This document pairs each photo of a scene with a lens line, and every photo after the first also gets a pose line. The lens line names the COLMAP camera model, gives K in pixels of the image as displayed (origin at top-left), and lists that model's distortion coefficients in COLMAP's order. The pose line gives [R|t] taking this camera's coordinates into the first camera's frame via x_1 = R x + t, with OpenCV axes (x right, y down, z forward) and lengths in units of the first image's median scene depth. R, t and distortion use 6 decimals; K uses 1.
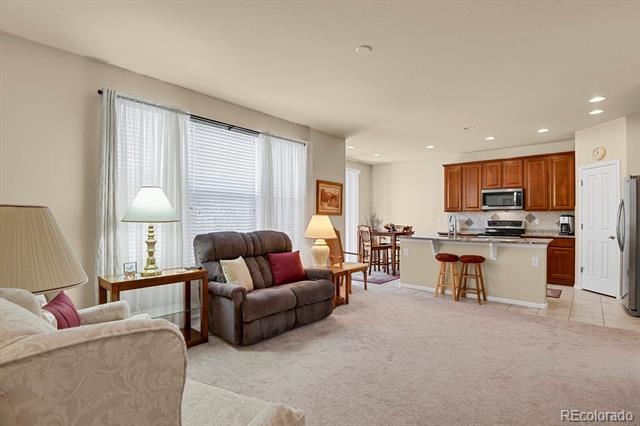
lens RADIAL K [[313.2, 0, 321.3], [0, 313.2, 218.6], [0, 0, 1]] dist [-0.022880, -0.004911]
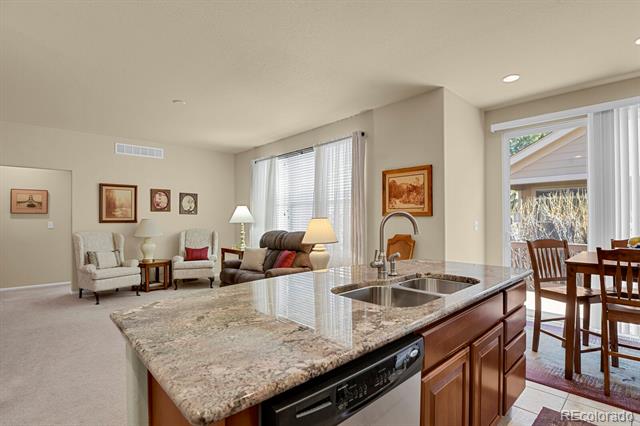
lens RADIAL K [[313.2, 0, 325.3], [0, 313.2, 216.0], [0, 0, 1]] dist [-0.022880, -0.004911]
pose [[-0.103769, -0.006777, -0.994578, 0.710224], [0.005069, 0.999960, -0.007342, -0.007531], [0.994588, -0.005804, -0.103731, 0.870640]]
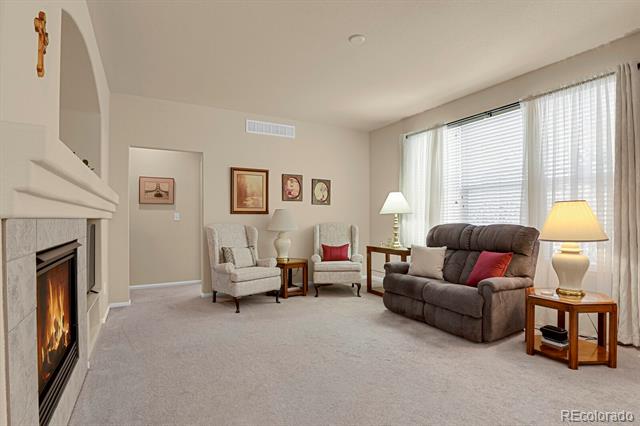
lens RADIAL K [[329.1, 0, 325.3], [0, 329.1, 215.8], [0, 0, 1]] dist [-0.017344, -0.001614]
pose [[-0.339211, -0.004865, -0.940698, 0.564388], [0.003635, 0.999972, -0.006482, 0.014574], [0.940703, -0.005618, -0.339184, 0.609706]]
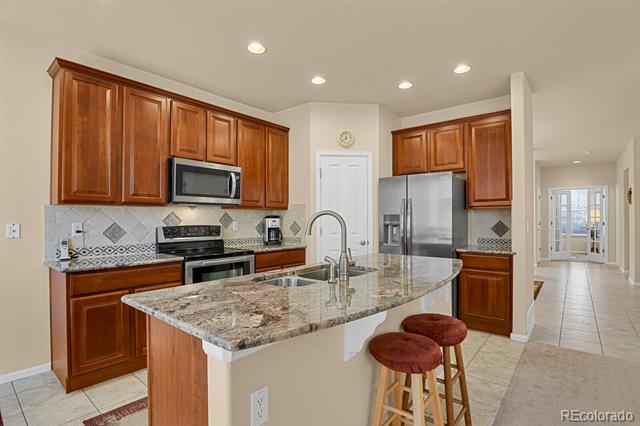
lens RADIAL K [[313.2, 0, 323.8], [0, 313.2, 214.6], [0, 0, 1]] dist [-0.022880, -0.004911]
pose [[-0.028539, 0.010376, 0.999539, 0.076841], [0.002317, 0.999944, -0.010315, -0.006525], [-0.999590, 0.002021, -0.028562, 0.927391]]
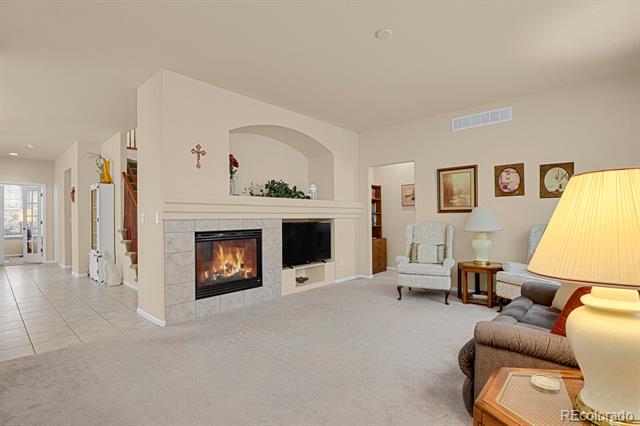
lens RADIAL K [[313.2, 0, 322.8], [0, 313.2, 217.3], [0, 0, 1]] dist [-0.022880, -0.004911]
pose [[-0.999796, 0.009428, 0.017845, 0.150186], [0.009344, 0.999945, -0.004772, 0.016058], [-0.017889, -0.004605, -0.999829, 0.952037]]
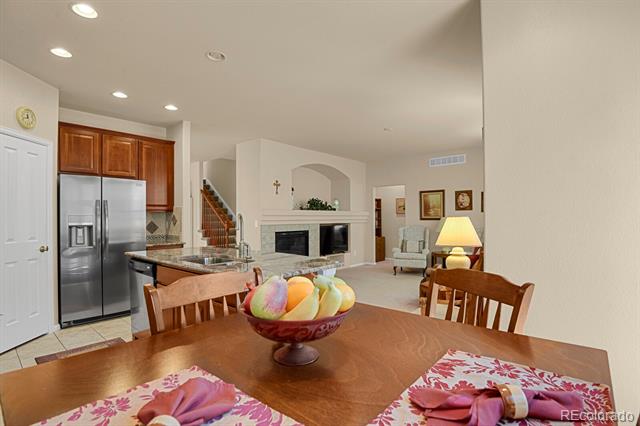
lens RADIAL K [[313.2, 0, 325.1], [0, 313.2, 216.8], [0, 0, 1]] dist [-0.022880, -0.004911]
pose [[-0.999945, 0.004661, -0.009403, 0.256024], [0.004717, 0.999971, -0.005902, -0.004838], [0.009375, -0.005946, -0.999938, 1.383426]]
